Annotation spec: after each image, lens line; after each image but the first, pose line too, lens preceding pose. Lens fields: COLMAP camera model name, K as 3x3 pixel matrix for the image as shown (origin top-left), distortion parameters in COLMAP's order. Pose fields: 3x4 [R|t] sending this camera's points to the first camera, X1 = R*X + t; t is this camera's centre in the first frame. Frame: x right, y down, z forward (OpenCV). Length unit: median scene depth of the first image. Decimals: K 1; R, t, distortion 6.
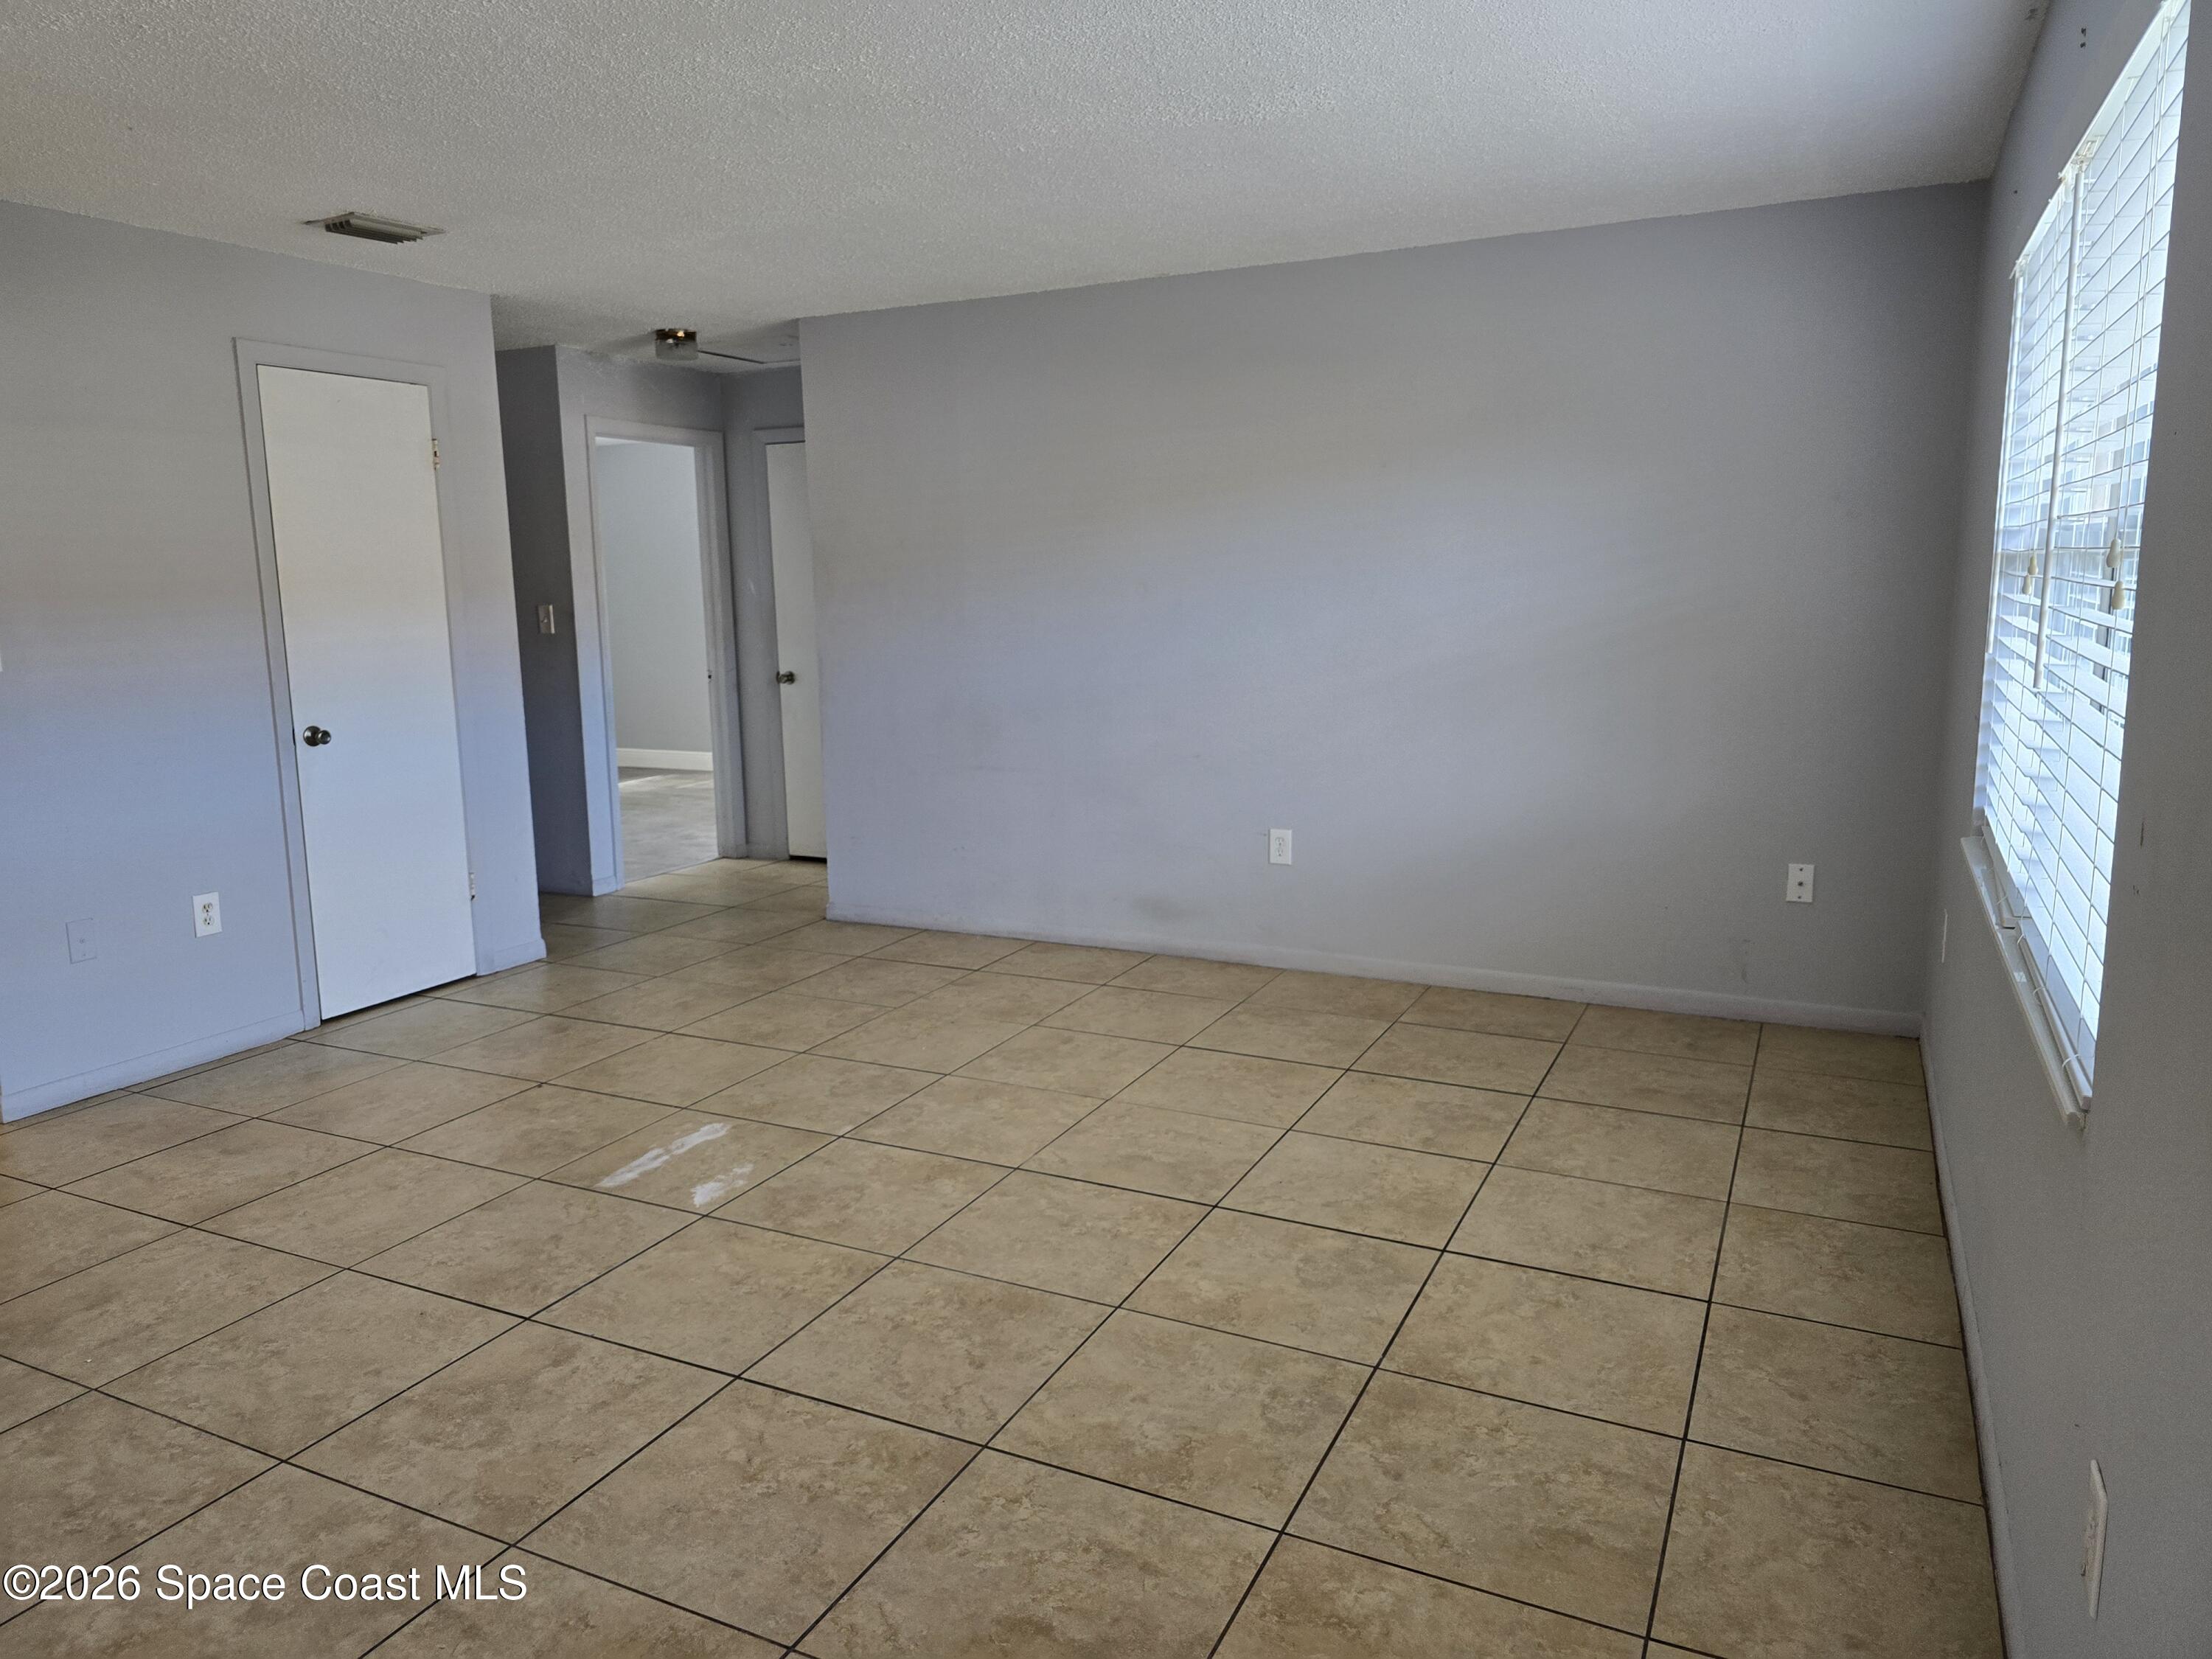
lens RADIAL K [[1519.5, 0, 1100.7], [0, 1519.5, 781.5], [0, 0, 1]] dist [0.035860, -0.032484]
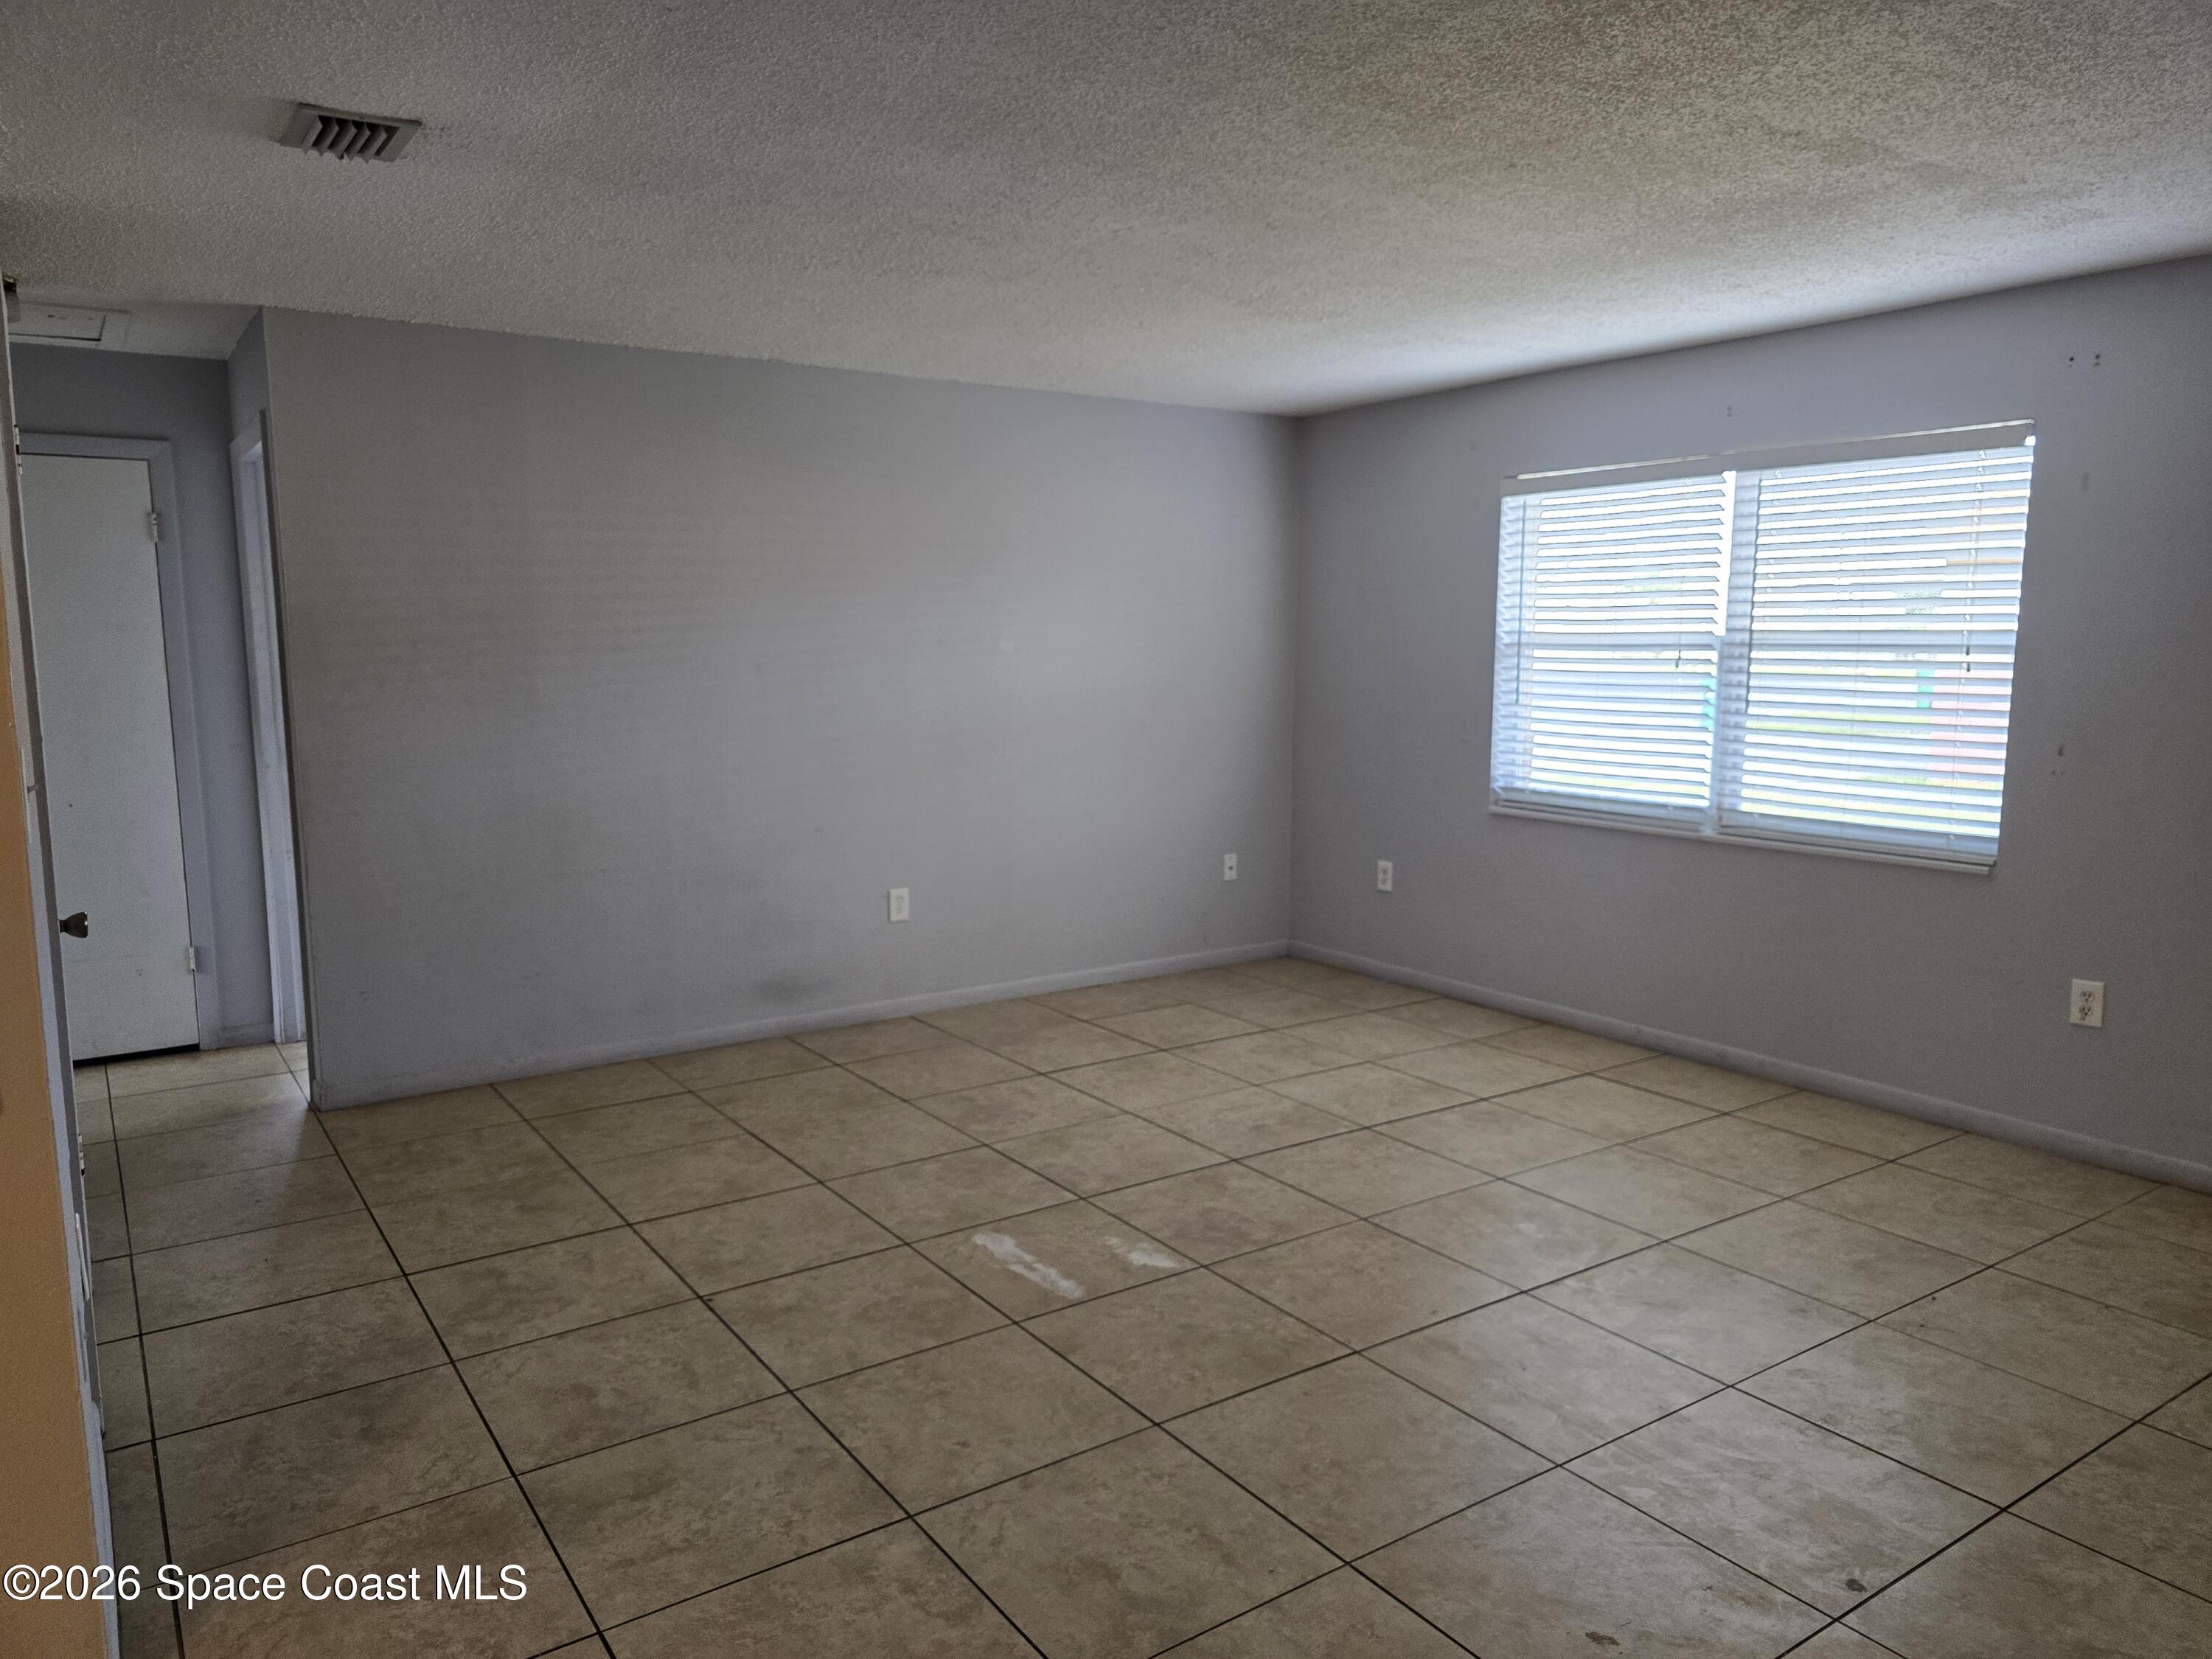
lens RADIAL K [[1499.2, 0, 1106.0], [0, 1499.2, 829.5], [0, 0, 1]] dist [0.045781, -0.067320]
pose [[0.492815, -0.099416, 0.864436, -1.041388], [0.117857, 0.991923, 0.046887, -0.063219], [-0.862115, 0.078773, 0.500551, 0.464853]]
